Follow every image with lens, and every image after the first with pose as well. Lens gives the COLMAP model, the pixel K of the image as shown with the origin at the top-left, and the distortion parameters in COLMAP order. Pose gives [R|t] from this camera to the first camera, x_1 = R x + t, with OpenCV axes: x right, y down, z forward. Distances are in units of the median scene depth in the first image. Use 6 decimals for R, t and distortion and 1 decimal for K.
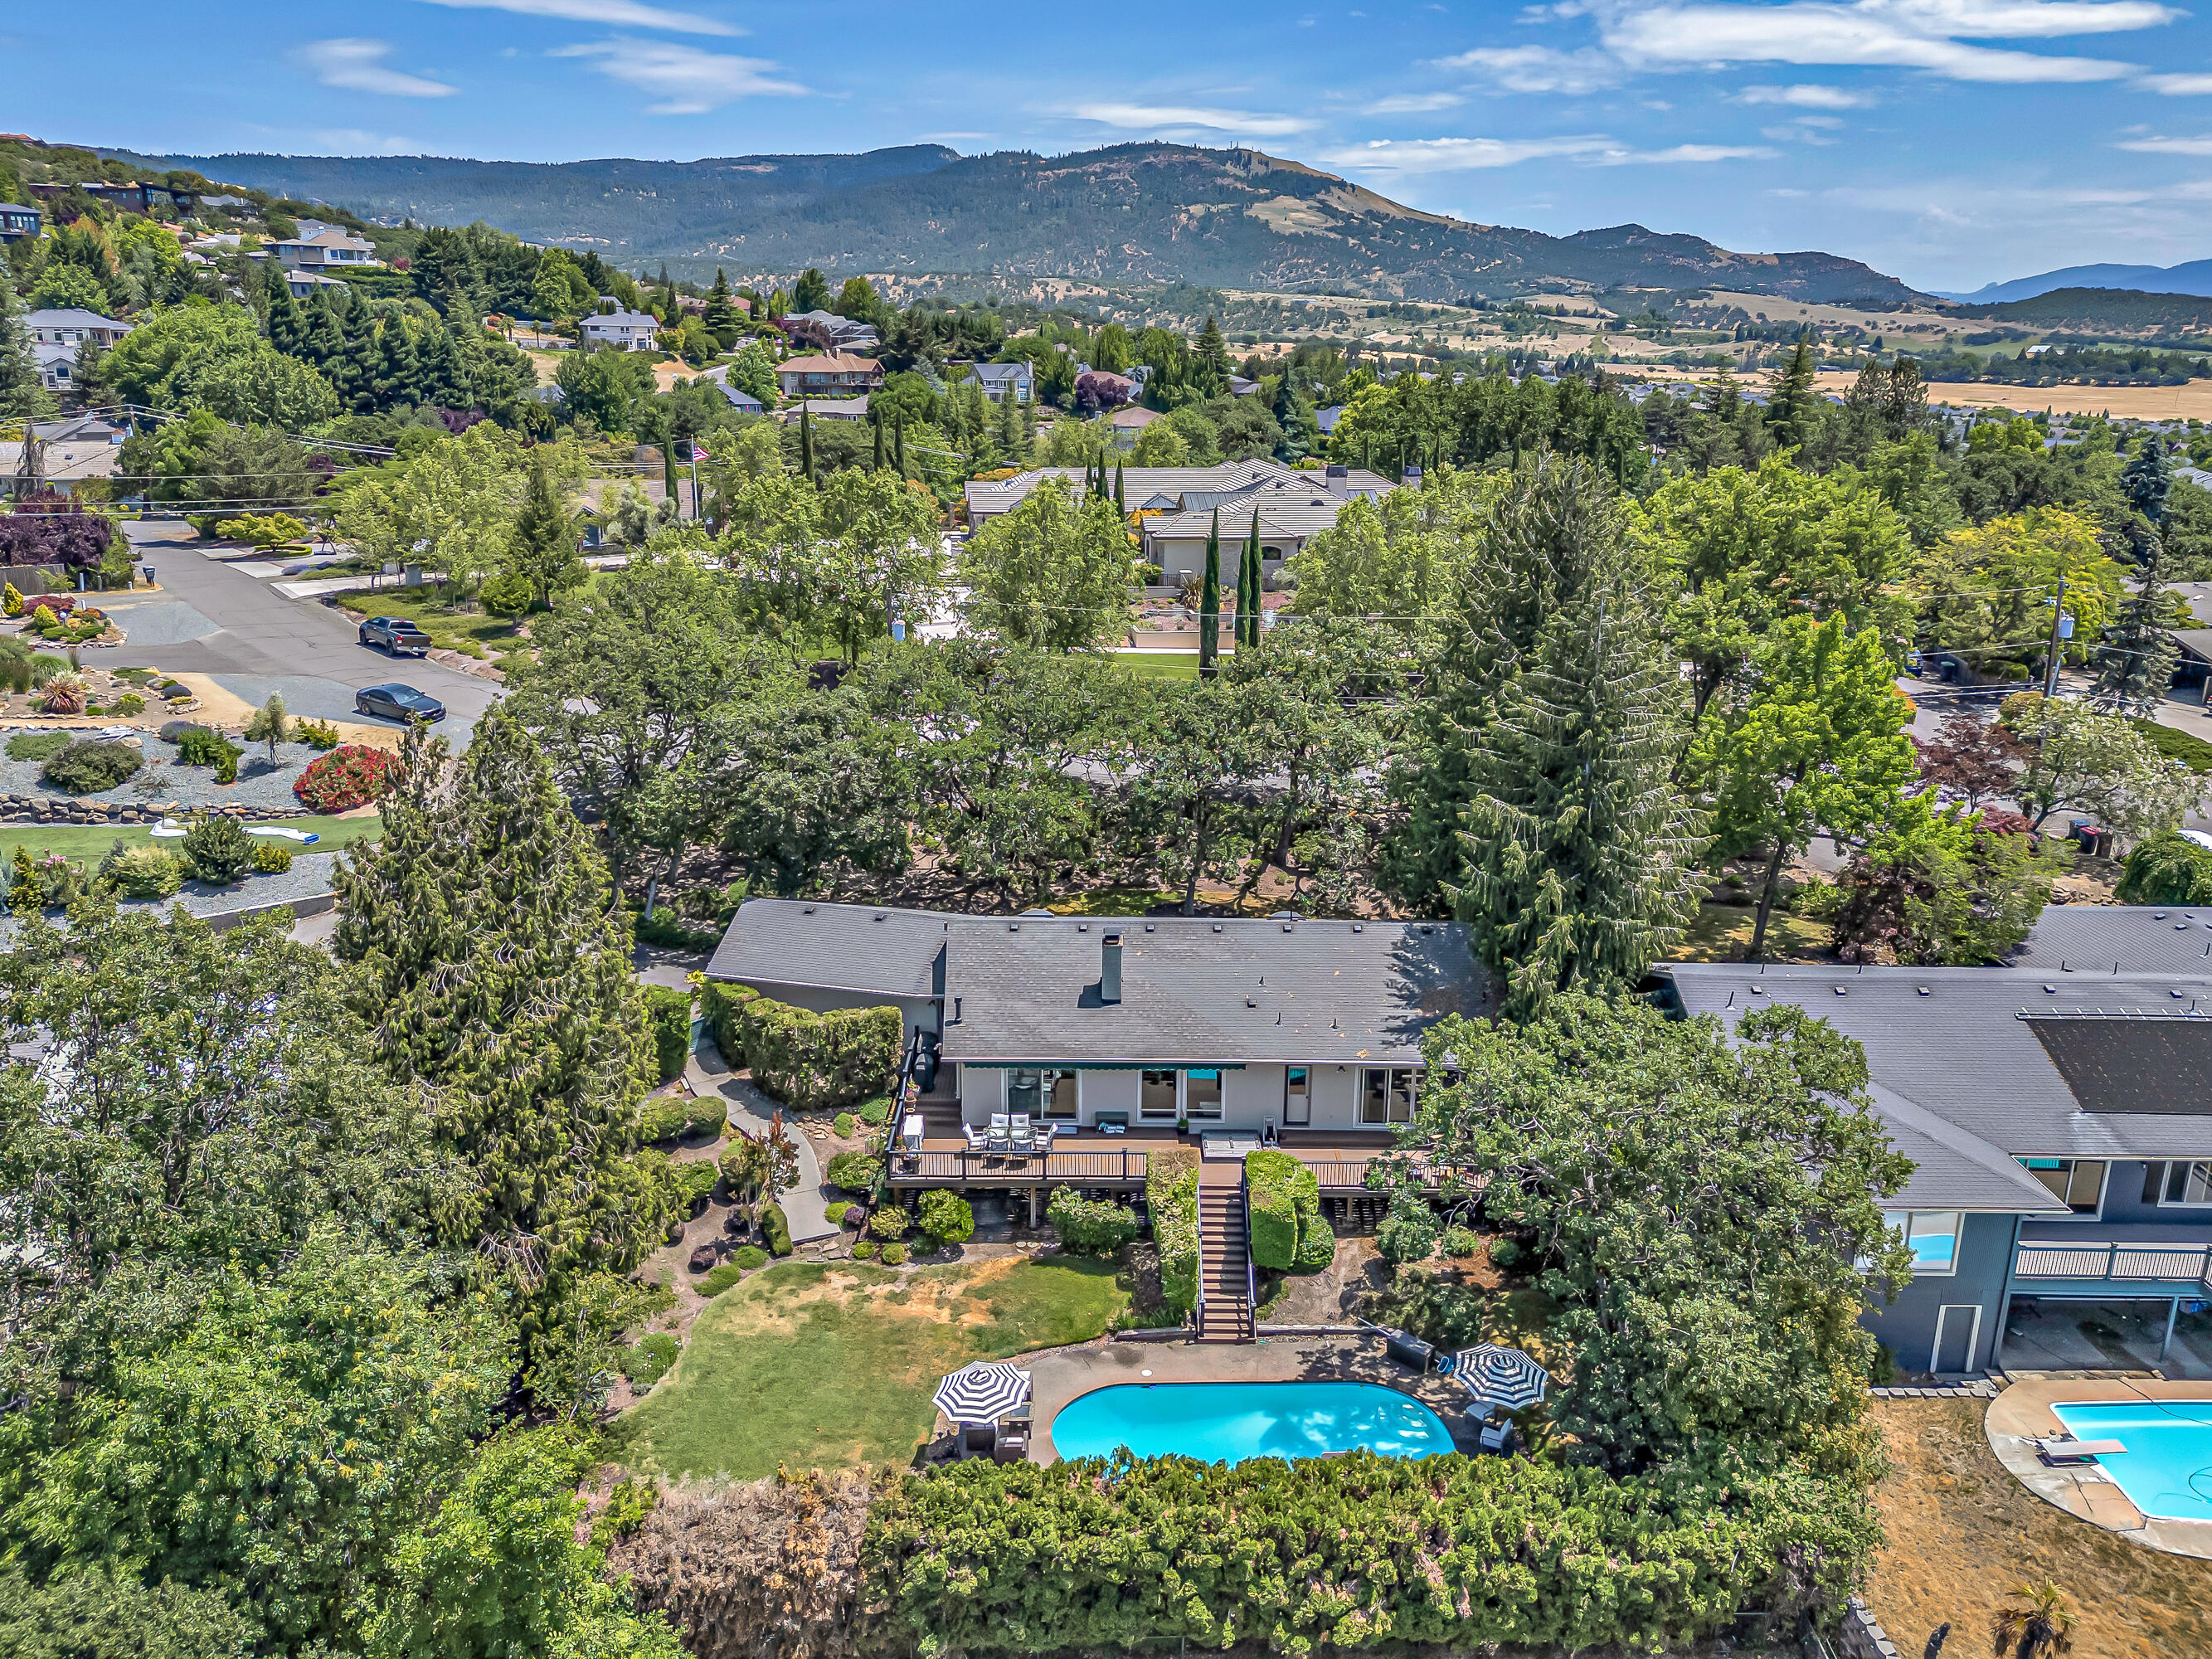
lens RADIAL K [[1631.0, 0, 1112.1], [0, 1631.0, 817.6], [0, 0, 1]] dist [0.087949, -0.115826]
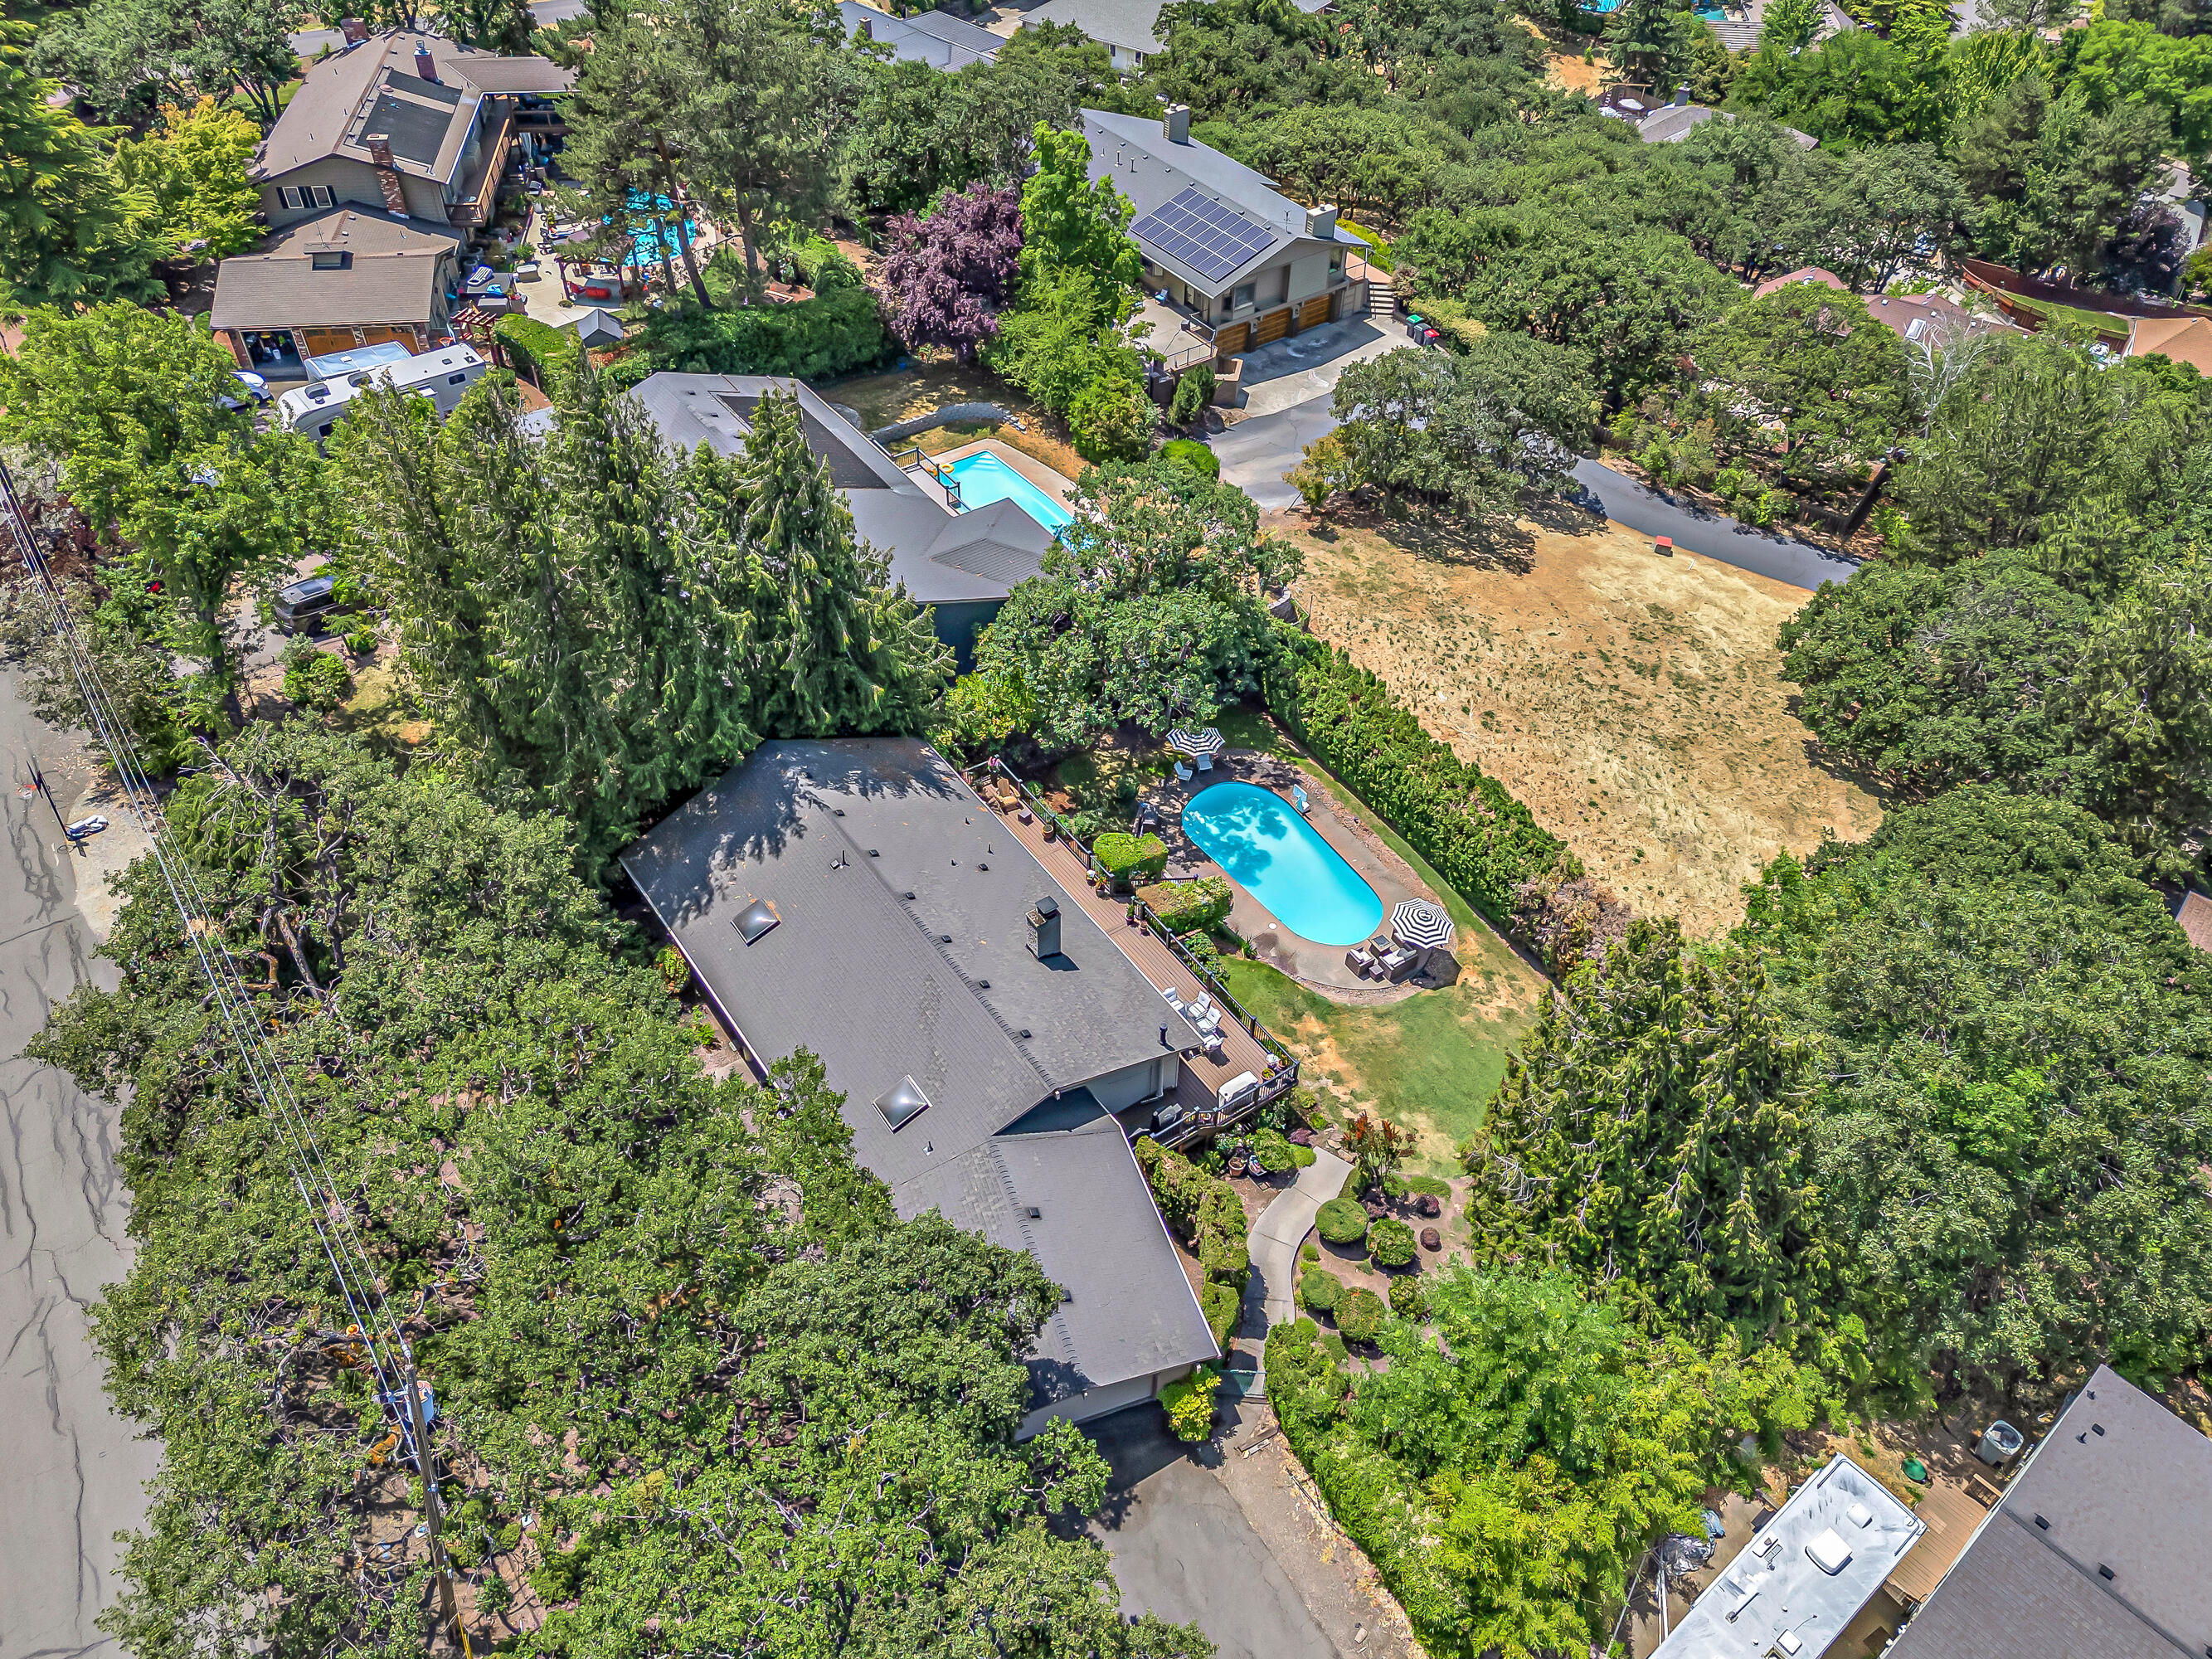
lens RADIAL K [[1631.0, 0, 1112.1], [0, 1631.0, 817.6], [0, 0, 1]] dist [0.087949, -0.115826]
pose [[-0.571646, -0.584151, 0.576185, -0.598675], [0.206729, 0.577040, 0.790119, -0.785419], [-0.794030, 0.570782, -0.209102, 1.221750]]
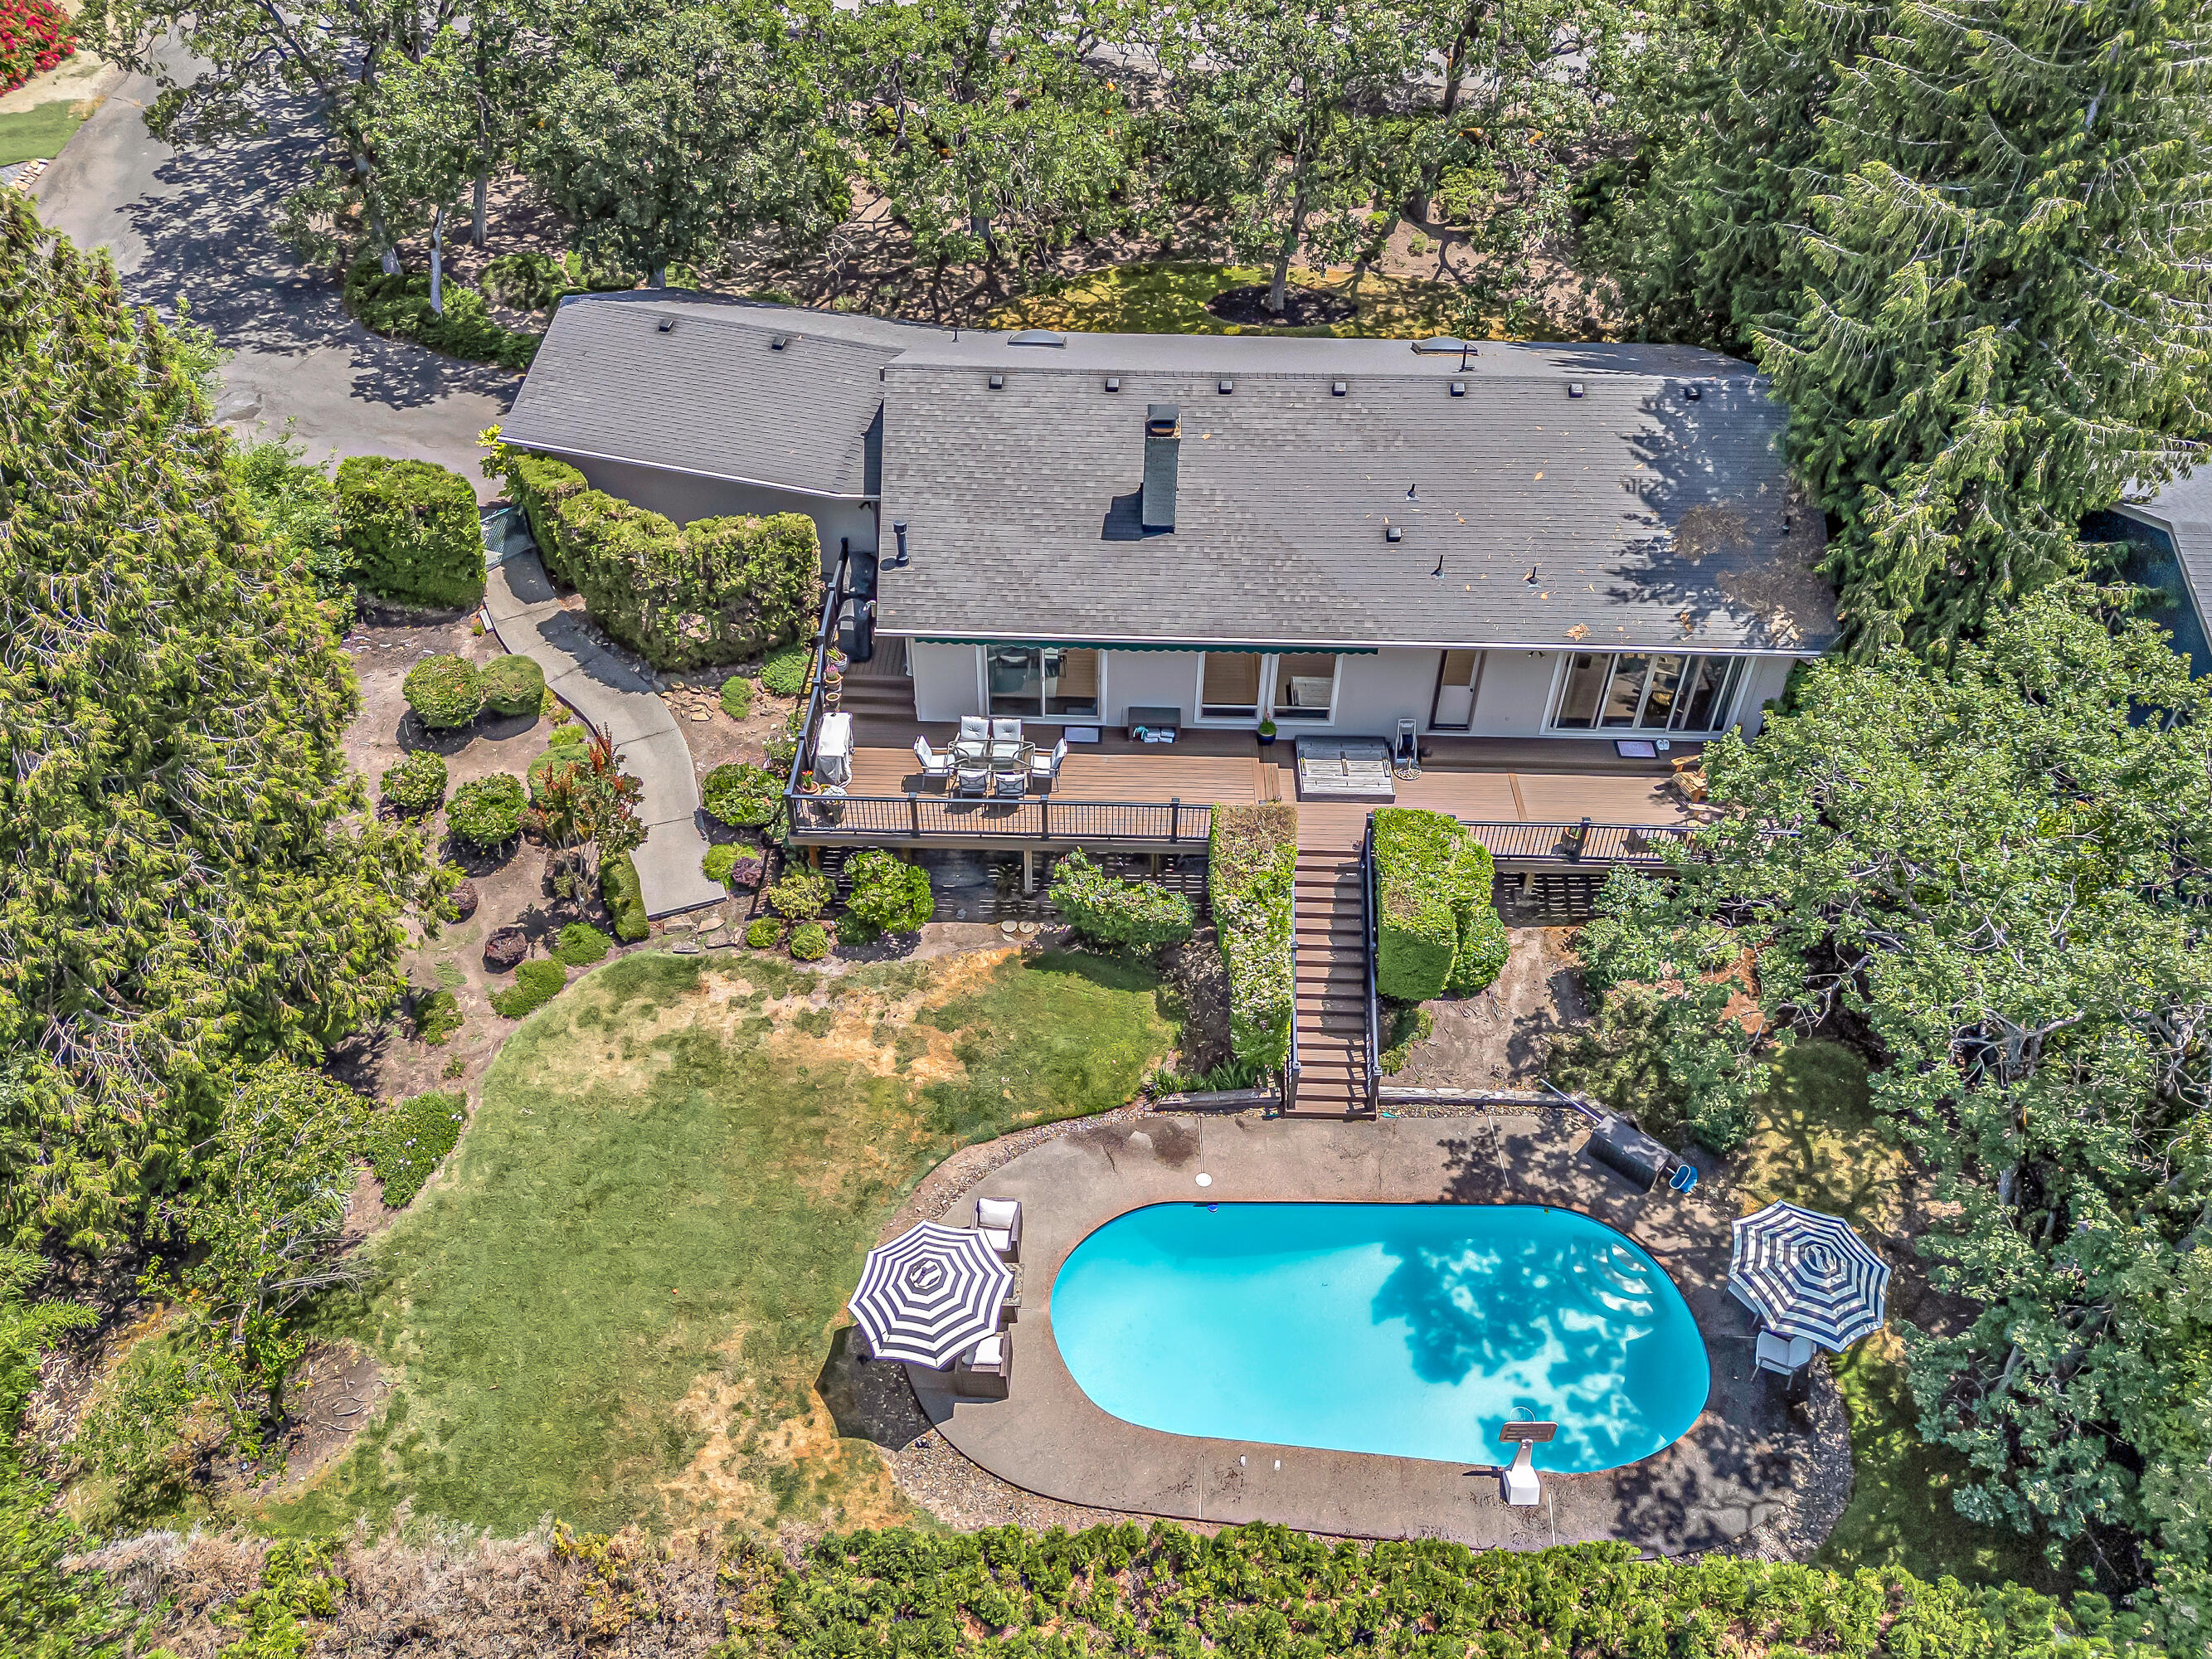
lens RADIAL K [[1631.0, 0, 1112.1], [0, 1631.0, 817.6], [0, 0, 1]] dist [0.087949, -0.115826]
pose [[0.999702, 0.020514, -0.013264, -0.007660], [-0.012939, 0.905205, 0.424779, -0.048864], [0.020720, -0.424481, 0.905200, 0.441784]]
